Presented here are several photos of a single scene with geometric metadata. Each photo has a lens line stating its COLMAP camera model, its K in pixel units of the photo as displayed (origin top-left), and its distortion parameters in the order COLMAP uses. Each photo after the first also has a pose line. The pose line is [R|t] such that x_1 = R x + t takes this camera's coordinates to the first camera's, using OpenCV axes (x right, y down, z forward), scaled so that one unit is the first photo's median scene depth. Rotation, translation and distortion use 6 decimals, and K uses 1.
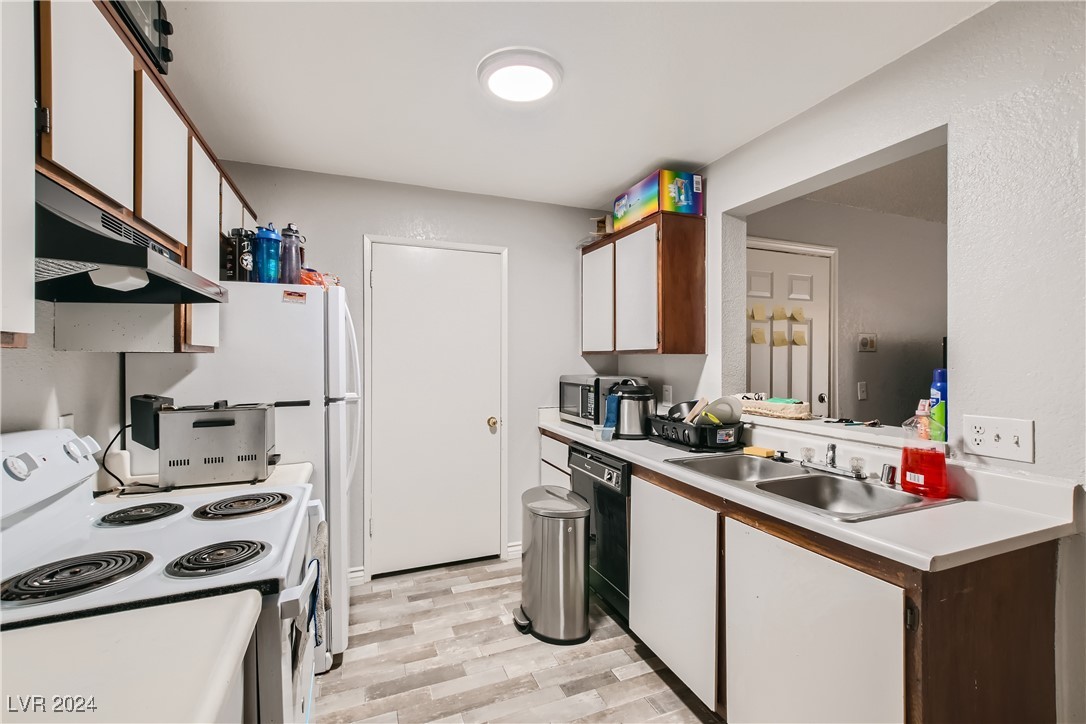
lens RADIAL K [[471.3, 0, 546.6], [0, 471.3, 357.1], [0, 0, 1]] dist [-0.002287, -0.000567]
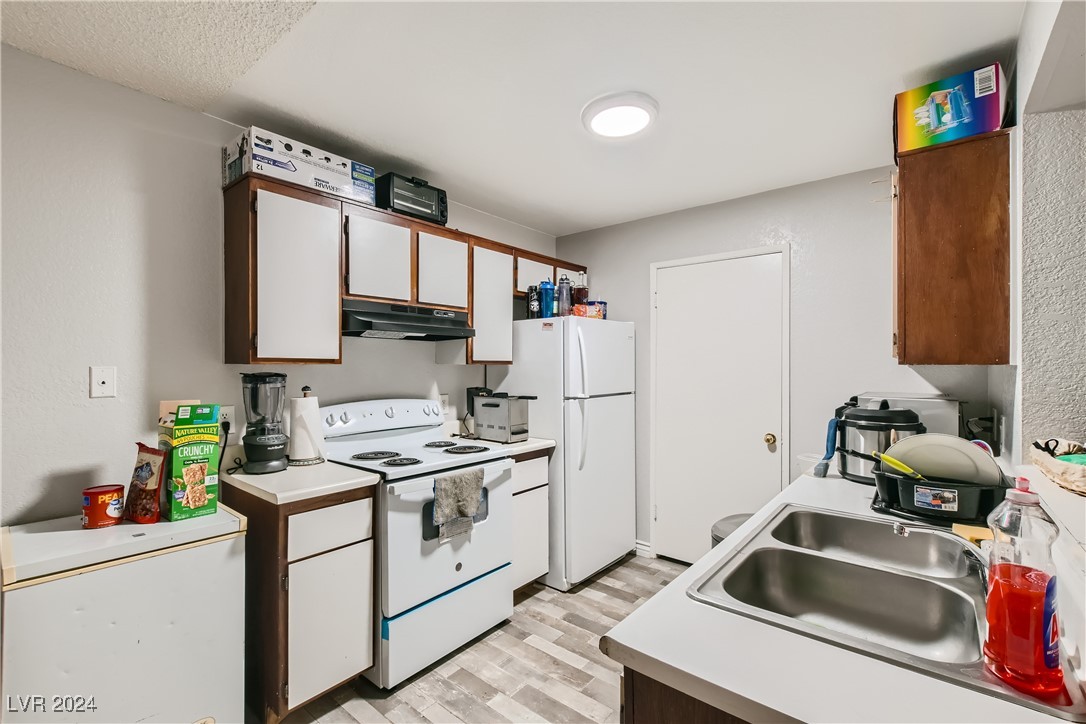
lens RADIAL K [[471.3, 0, 551.4], [0, 471.3, 366.9], [0, 0, 1]] dist [-0.002287, -0.000567]
pose [[0.480204, 0.003522, -0.877150, 0.678022], [-0.003845, 0.999991, 0.001910, -0.003395], [0.877148, 0.002455, 0.480213, 0.266813]]
